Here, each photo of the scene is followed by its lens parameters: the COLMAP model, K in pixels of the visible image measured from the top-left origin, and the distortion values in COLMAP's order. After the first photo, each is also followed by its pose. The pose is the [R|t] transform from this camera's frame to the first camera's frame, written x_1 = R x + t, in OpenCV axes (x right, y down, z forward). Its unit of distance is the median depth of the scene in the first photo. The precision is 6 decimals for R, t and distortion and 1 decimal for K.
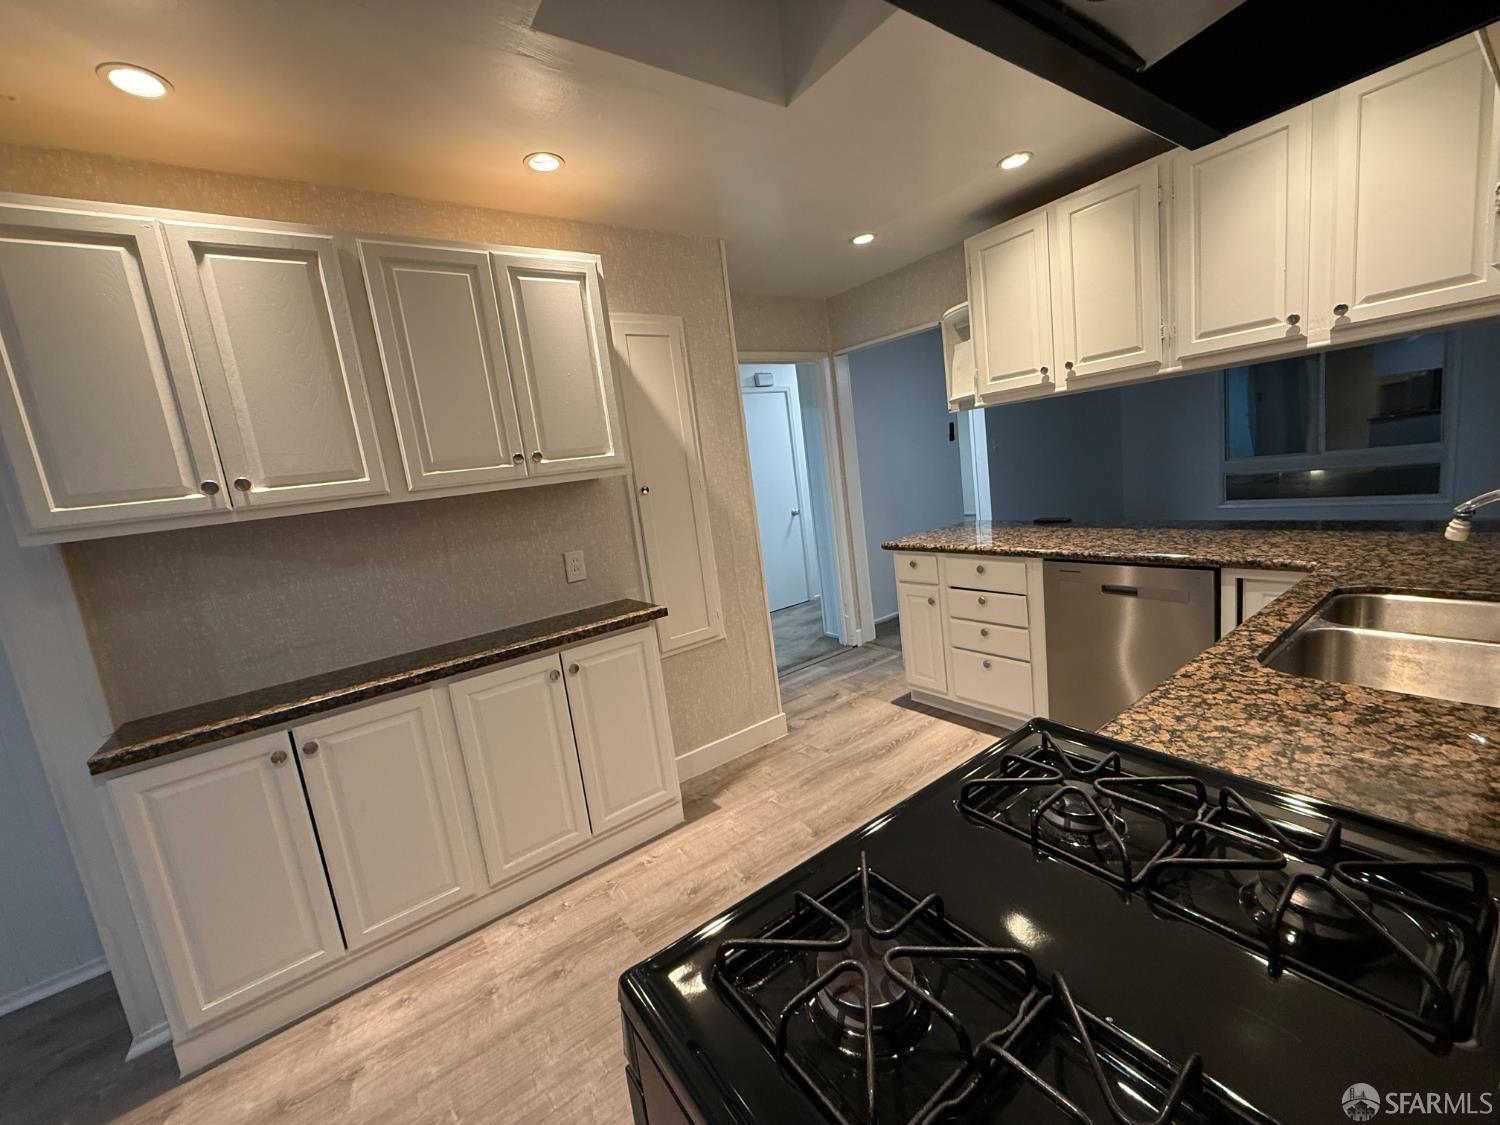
lens RADIAL K [[594.8, 0, 750.3], [0, 594.8, 564.1], [0, 0, 1]] dist [-0.000940, -0.000067]
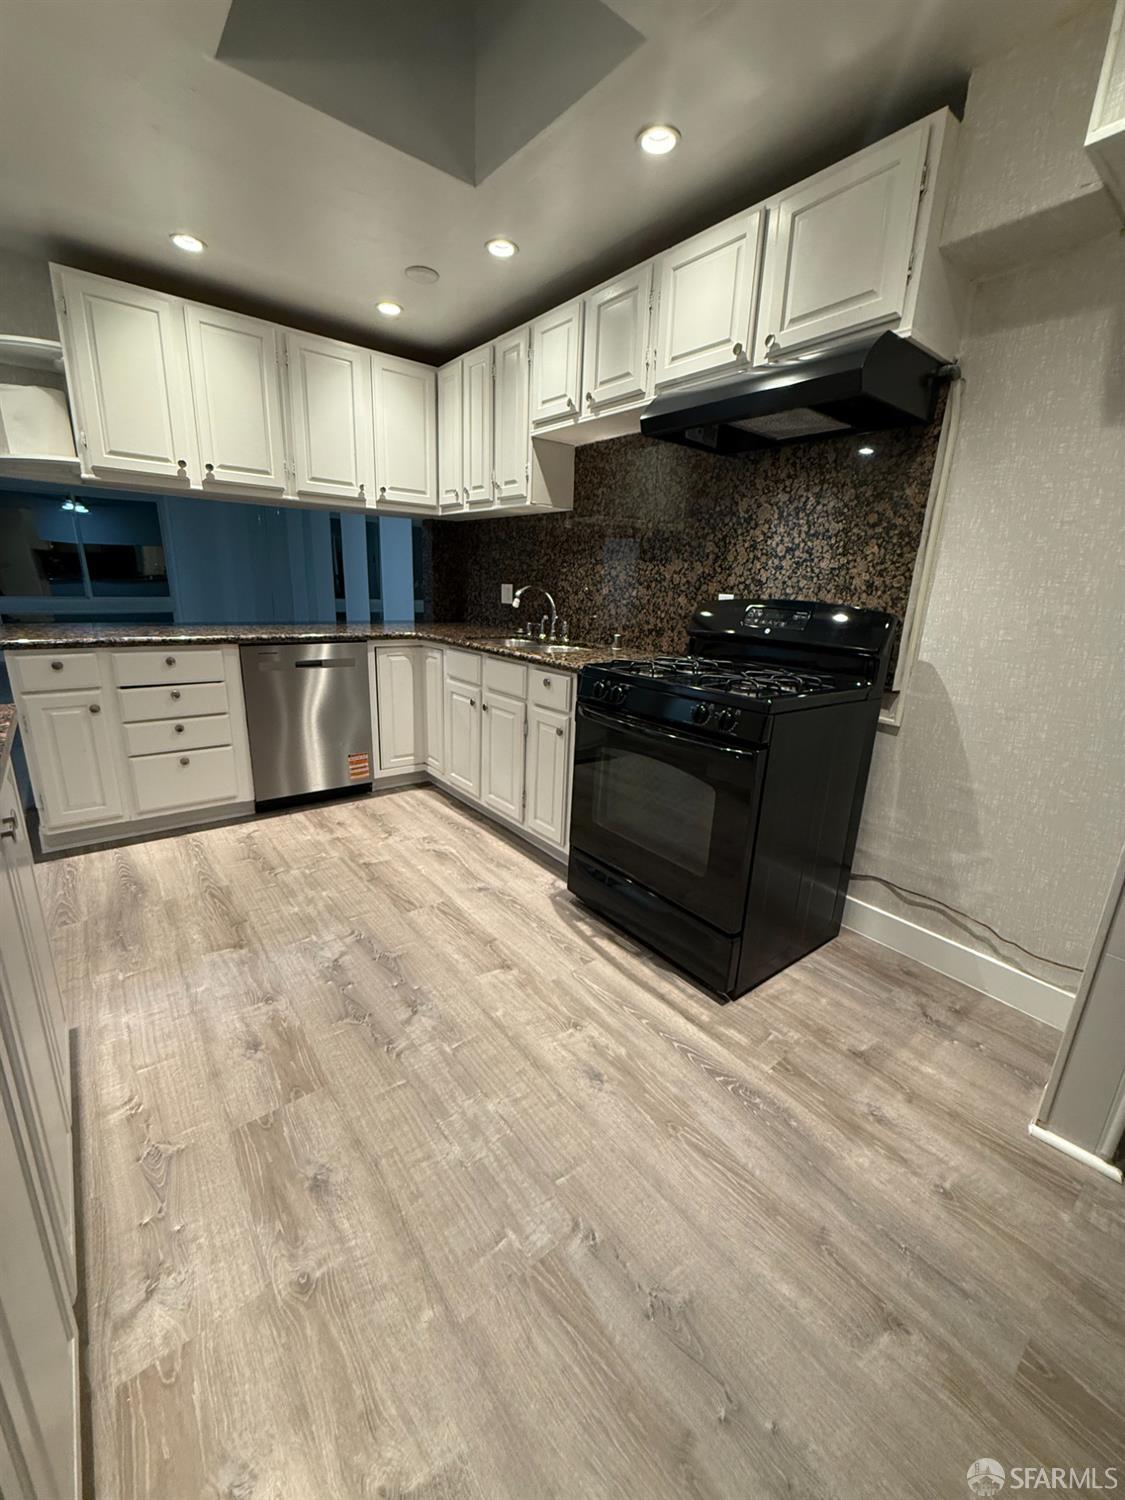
lens RADIAL K [[594.8, 0, 561.4], [0, 594.8, 743.8], [0, 0, 1]] dist [-0.000940, -0.000067]
pose [[-0.044314, -0.143470, 0.988662, -0.636138], [0.128358, 0.980614, 0.148055, 0.083241], [-0.990737, 0.133464, -0.025039, 0.450874]]
